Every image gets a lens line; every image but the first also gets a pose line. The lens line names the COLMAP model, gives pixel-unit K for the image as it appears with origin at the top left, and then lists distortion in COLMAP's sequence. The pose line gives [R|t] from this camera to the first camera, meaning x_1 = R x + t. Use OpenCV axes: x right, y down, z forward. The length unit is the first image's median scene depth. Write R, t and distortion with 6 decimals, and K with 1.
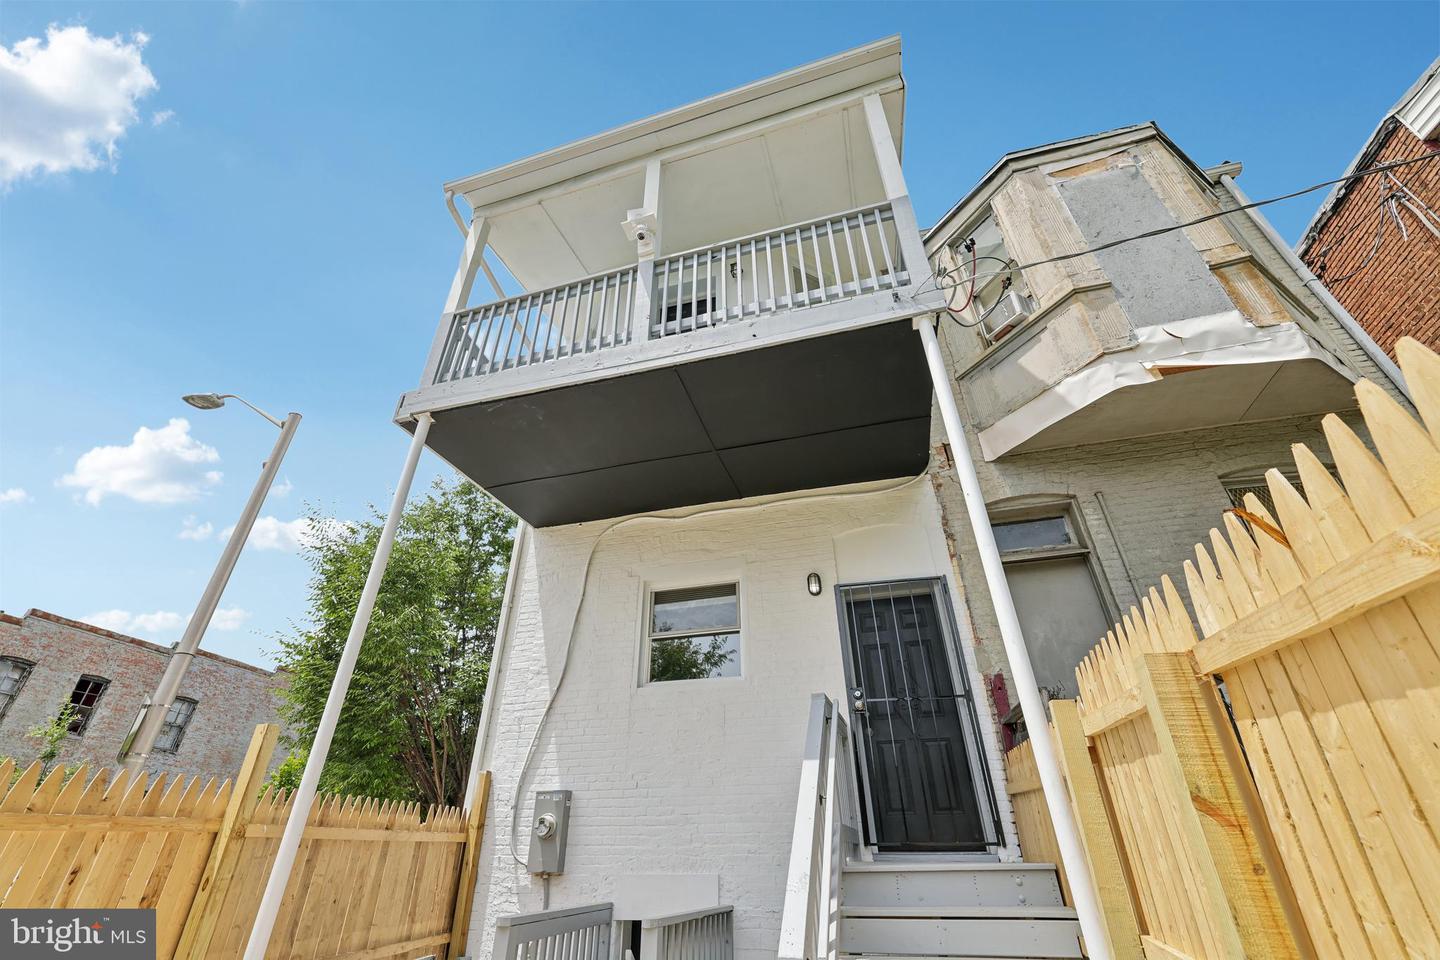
lens RADIAL K [[600.3, 0, 715.3], [0, 600.3, 461.5], [0, 0, 1]] dist [-0.003043, 0.001754]
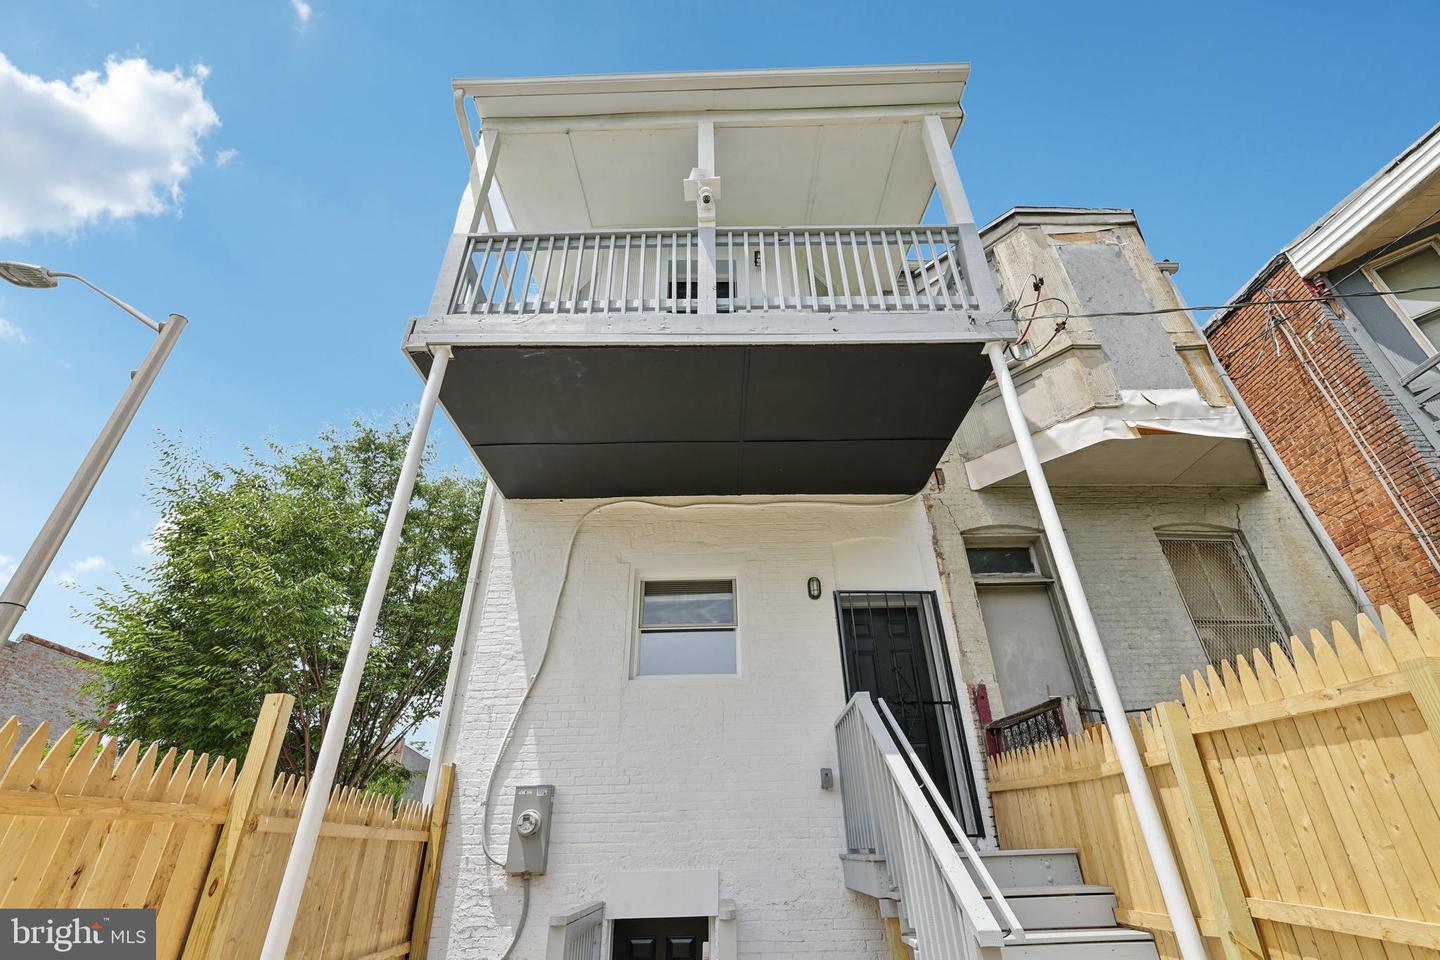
lens RADIAL K [[613.0, 0, 719.9], [0, 613.0, 496.1], [0, 0, 1]] dist [0.001908, -0.000466]
pose [[0.959336, 0.126062, 0.252554, -0.258851], [-0.137528, 0.990096, 0.028201, 0.042754], [-0.246497, -0.061787, 0.967172, 0.048834]]
